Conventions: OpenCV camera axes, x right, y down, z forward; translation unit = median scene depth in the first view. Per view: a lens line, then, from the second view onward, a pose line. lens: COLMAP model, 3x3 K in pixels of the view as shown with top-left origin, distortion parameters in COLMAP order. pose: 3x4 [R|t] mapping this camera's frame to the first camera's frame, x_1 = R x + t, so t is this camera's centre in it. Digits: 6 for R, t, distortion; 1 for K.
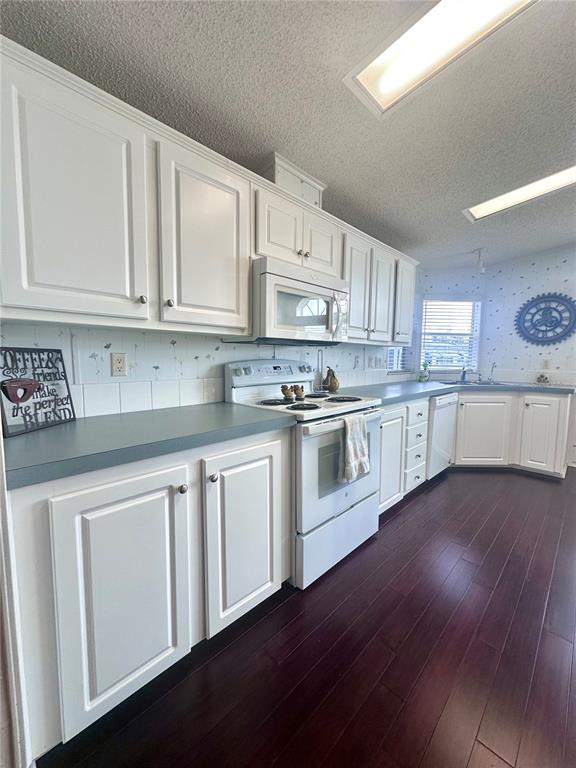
lens RADIAL K [[308.2, 0, 287.5], [0, 308.2, 385.8], [0, 0, 1]] dist [0.002643, -0.000027]
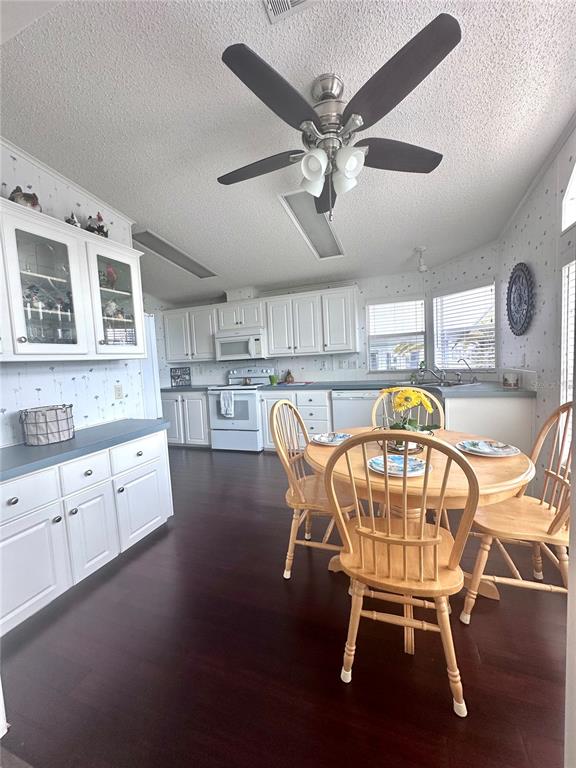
lens RADIAL K [[305.4, 0, 287.5], [0, 305.4, 384.4], [0, 0, 1]] dist [-0.000946, 0.000157]
pose [[0.414373, 0.046030, -0.908942, 2.892158], [-0.027559, 0.998897, 0.038022, -0.070420], [0.909690, 0.009294, 0.415184, 0.454567]]
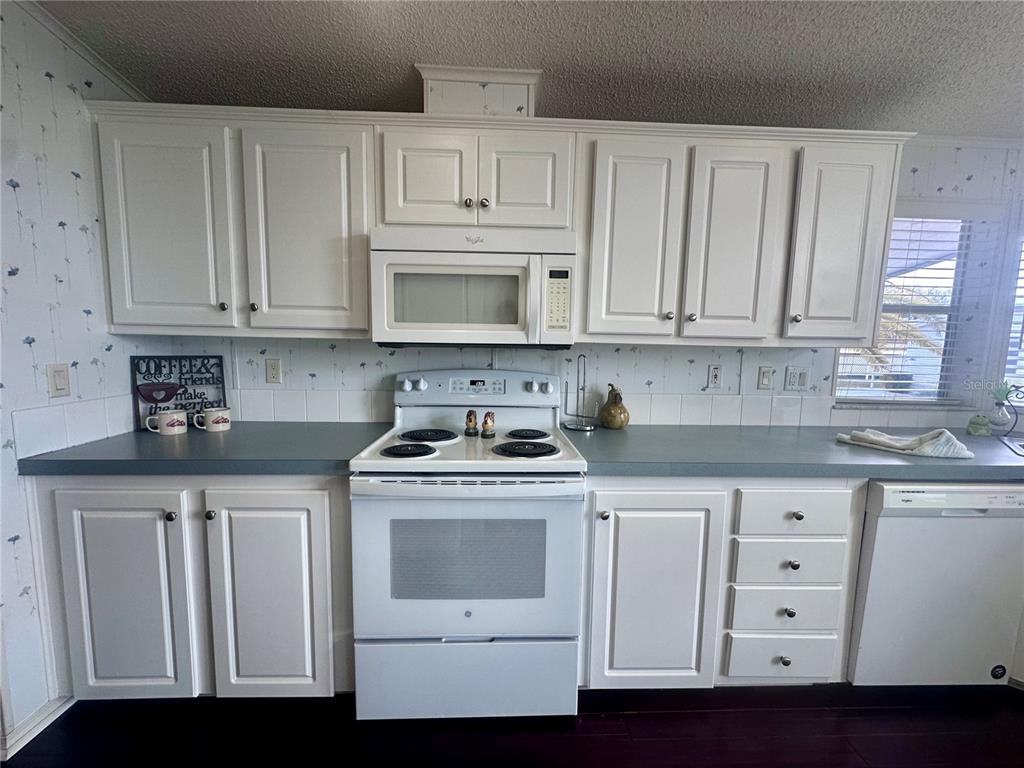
lens RADIAL K [[407.2, 0, 513.1], [0, 407.2, 385.2], [0, 0, 1]] dist [-0.000946, 0.000157]
pose [[0.732376, 0.078304, -0.676383, 0.845428], [-0.074363, 0.996622, 0.034859, -0.122005], [0.676828, 0.024768, 0.735725, 0.563696]]
